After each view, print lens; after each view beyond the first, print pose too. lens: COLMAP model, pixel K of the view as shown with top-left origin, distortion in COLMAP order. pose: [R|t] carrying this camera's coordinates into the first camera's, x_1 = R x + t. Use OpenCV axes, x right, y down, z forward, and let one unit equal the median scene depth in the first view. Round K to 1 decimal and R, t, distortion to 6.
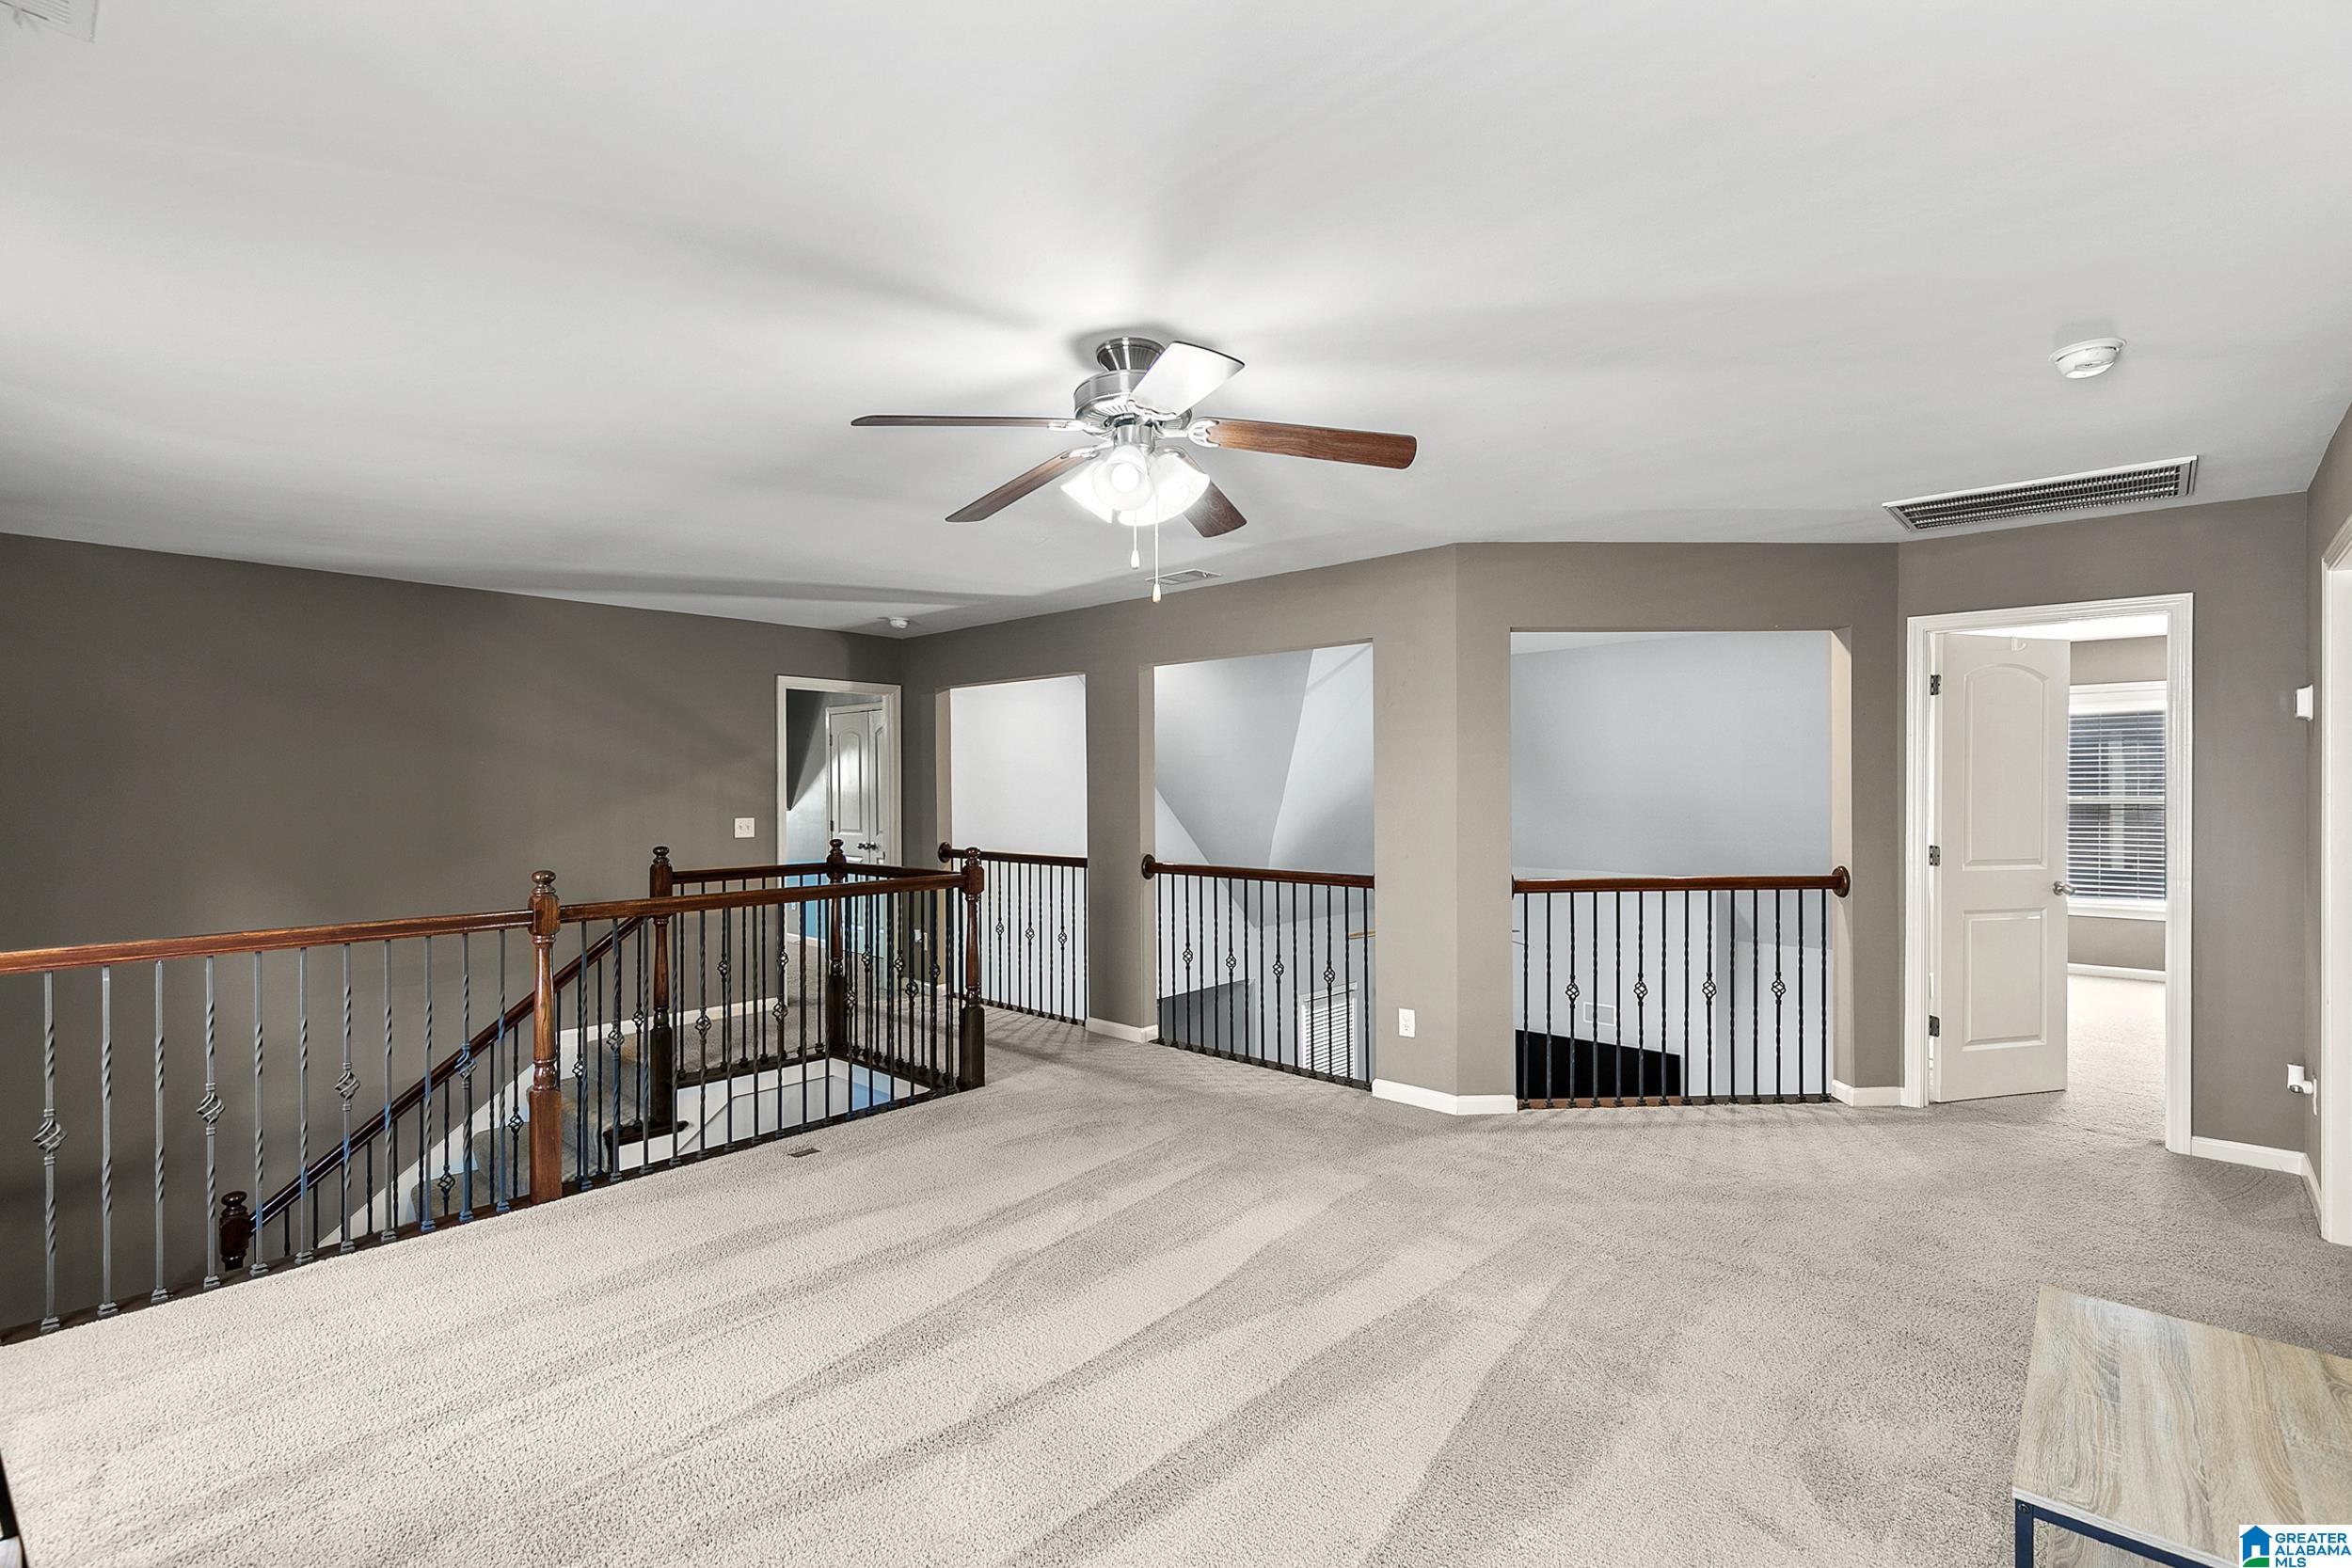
lens RADIAL K [[1057.3, 0, 1182.8], [0, 1057.3, 787.2], [0, 0, 1]] dist [0.002981, 0.000424]
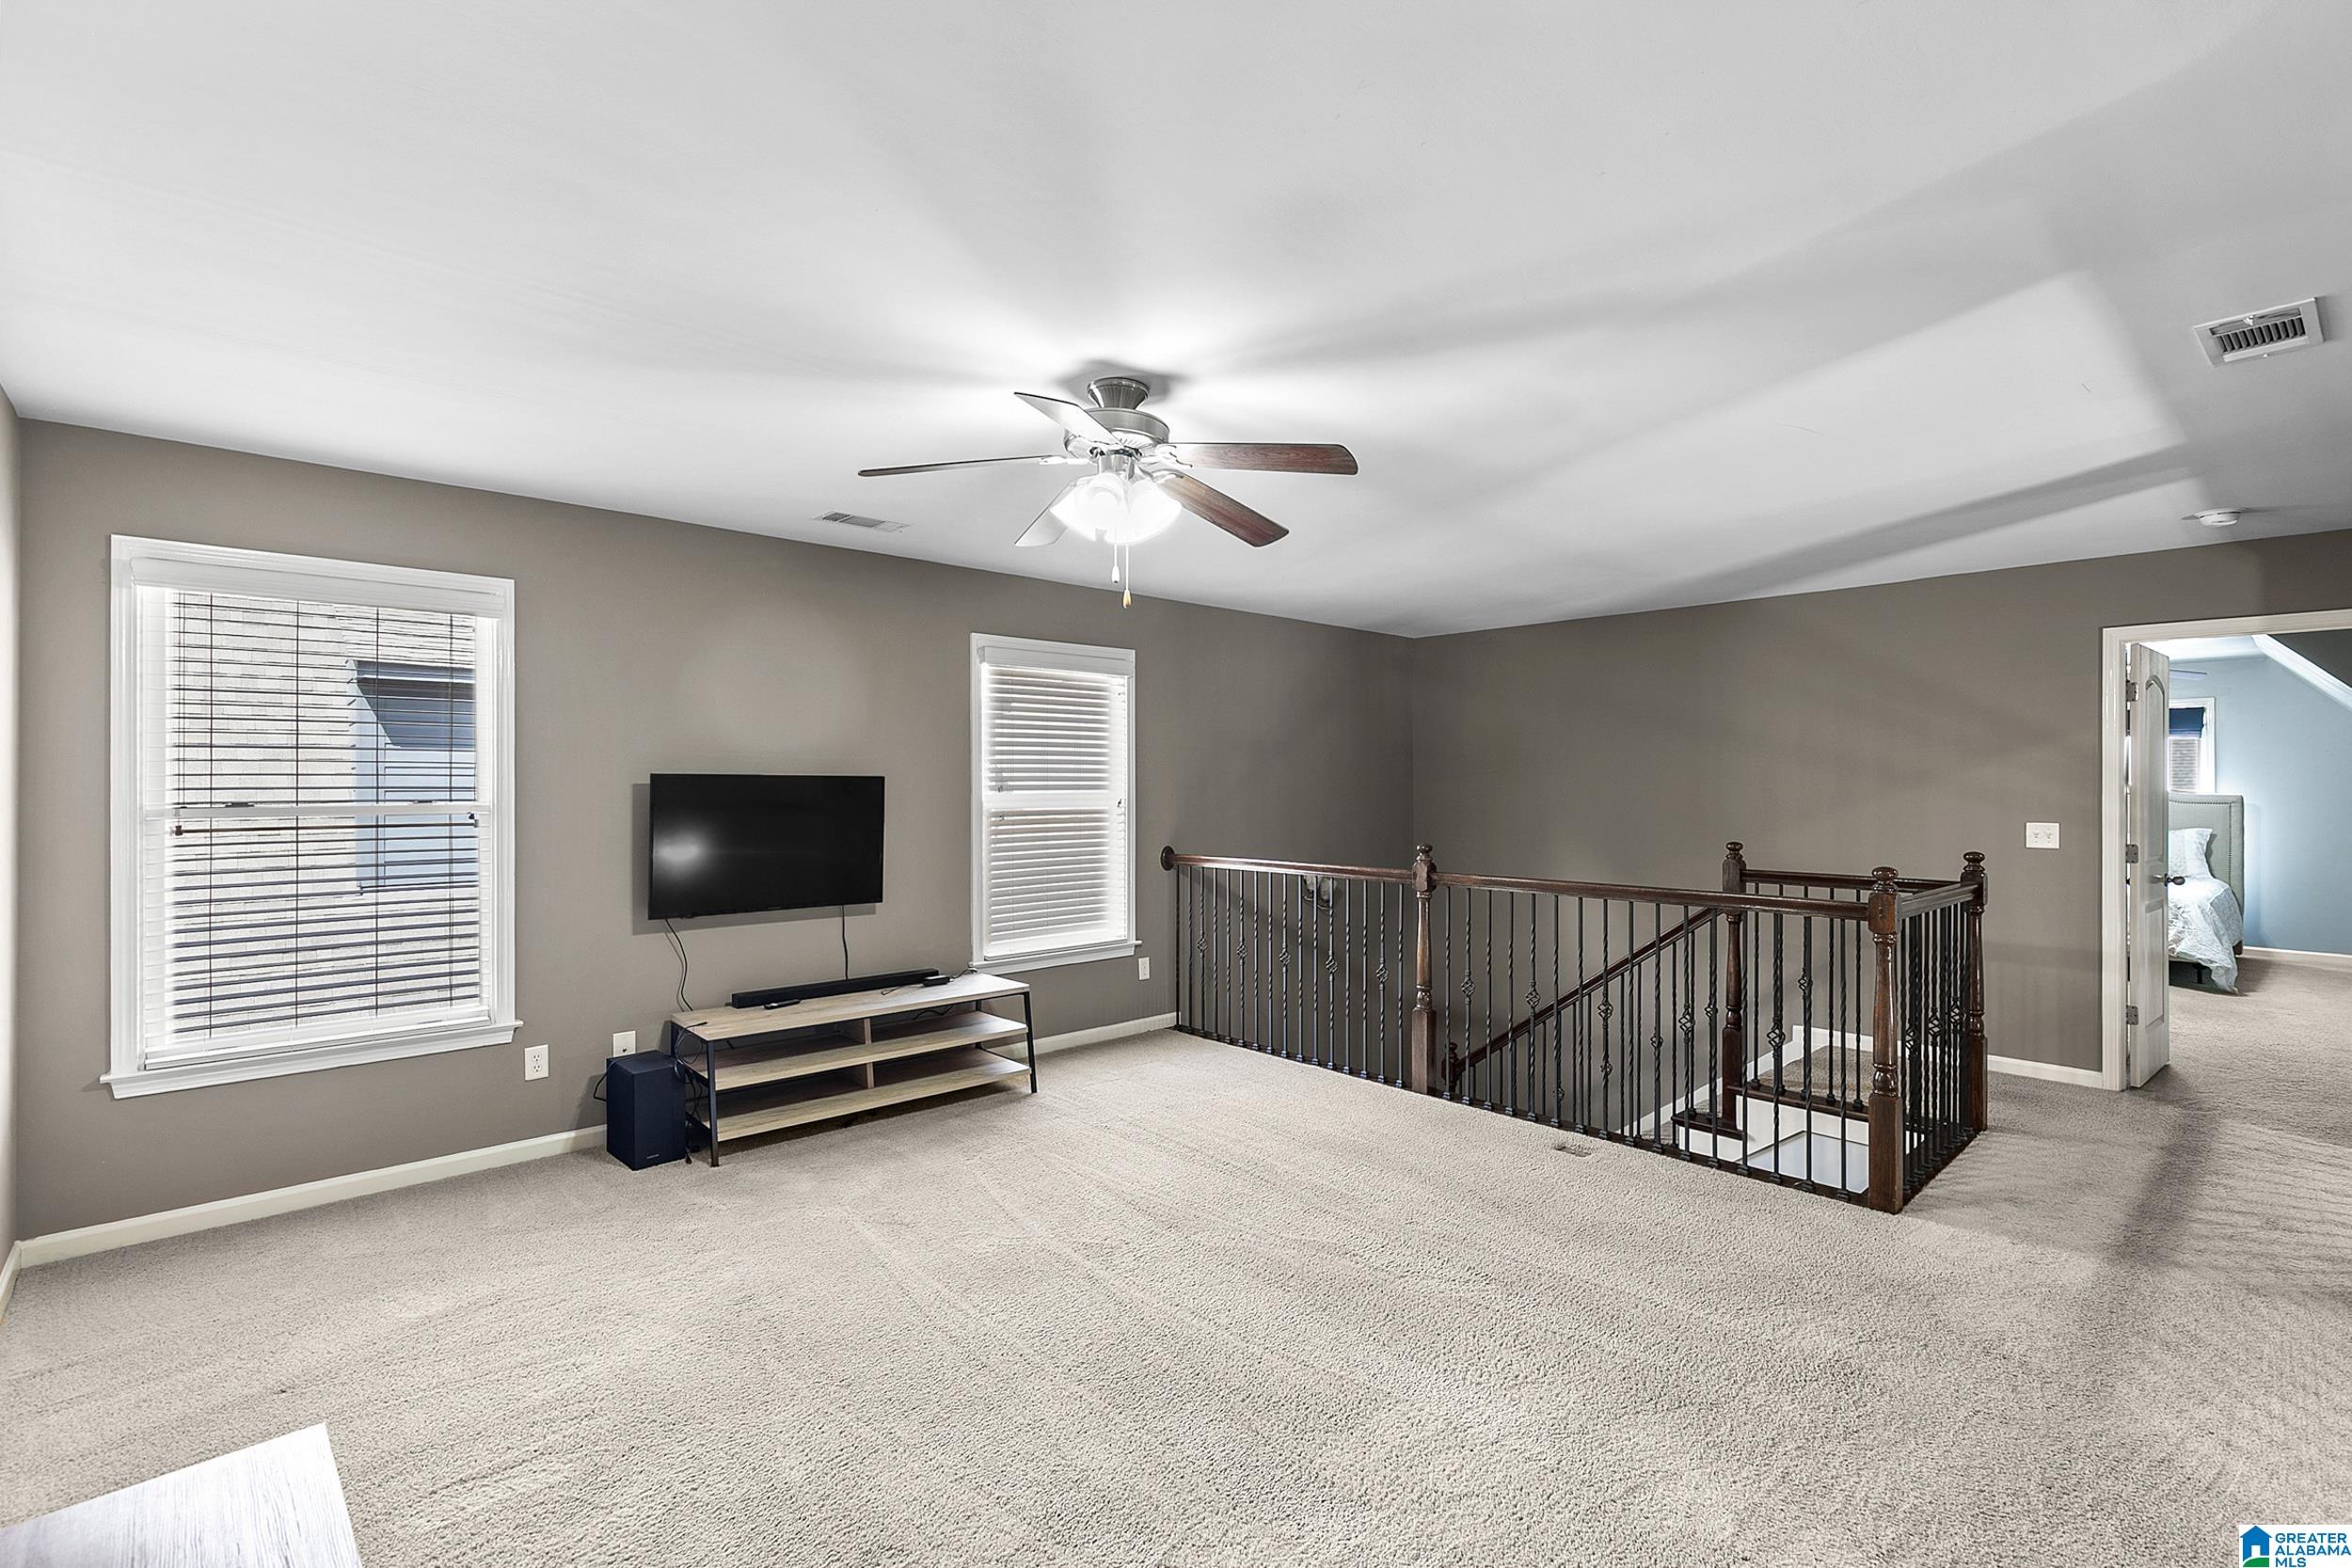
lens RADIAL K [[1057.3, 0, 1181.9], [0, 1057.3, 785.0], [0, 0, 1]] dist [0.002981, 0.000424]
pose [[-0.078438, 0.009276, -0.996876, 0.514095], [-0.003644, 0.999947, 0.009592, -0.003552], [0.996912, 0.004385, -0.078400, 0.562473]]
